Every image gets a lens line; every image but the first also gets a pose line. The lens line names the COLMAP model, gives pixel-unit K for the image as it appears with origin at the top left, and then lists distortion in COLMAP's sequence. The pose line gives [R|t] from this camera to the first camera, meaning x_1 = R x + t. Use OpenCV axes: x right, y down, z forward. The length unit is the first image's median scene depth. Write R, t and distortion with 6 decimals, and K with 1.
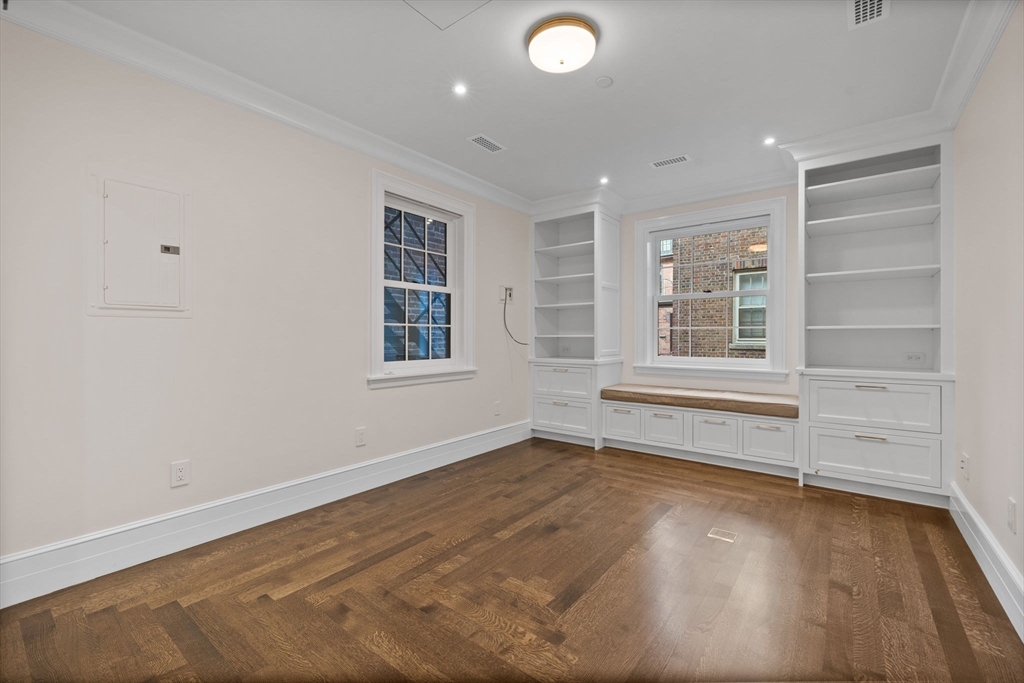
lens RADIAL K [[435.9, 0, 514.2], [0, 435.9, 334.3], [0, 0, 1]] dist [0.000643, 0.000000]
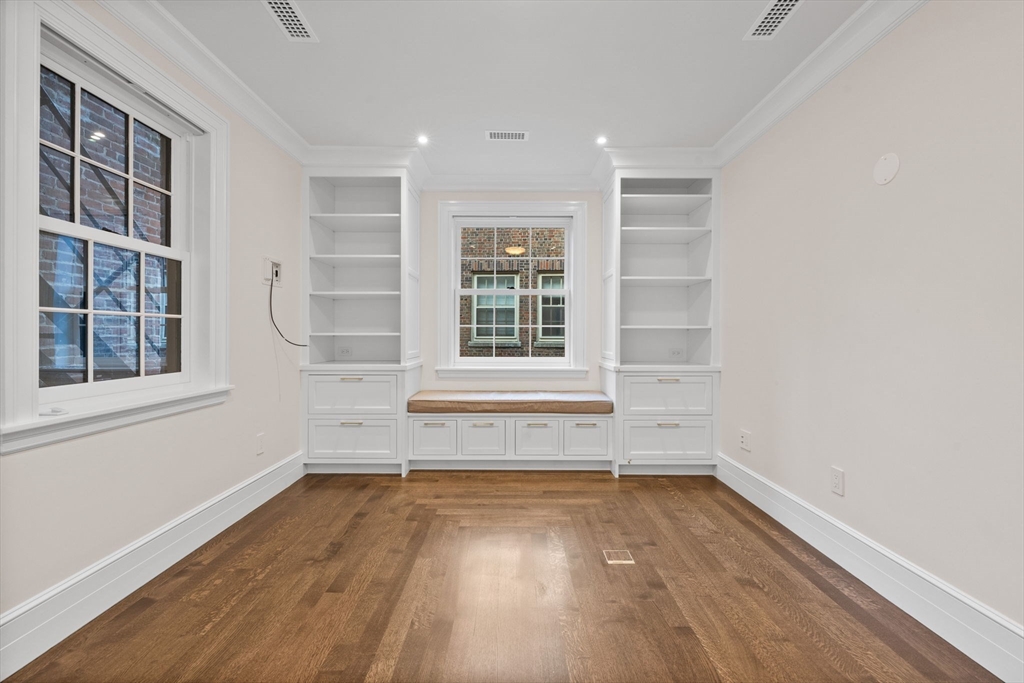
lens RADIAL K [[435.9, 0, 514.2], [0, 435.9, 334.3], [0, 0, 1]] dist [0.000643, 0.000000]
pose [[0.789113, 0.002178, 0.614244, -0.164371], [-0.005538, 0.999978, 0.003569, 0.000169], [-0.614223, -0.006218, 0.789108, 0.288247]]
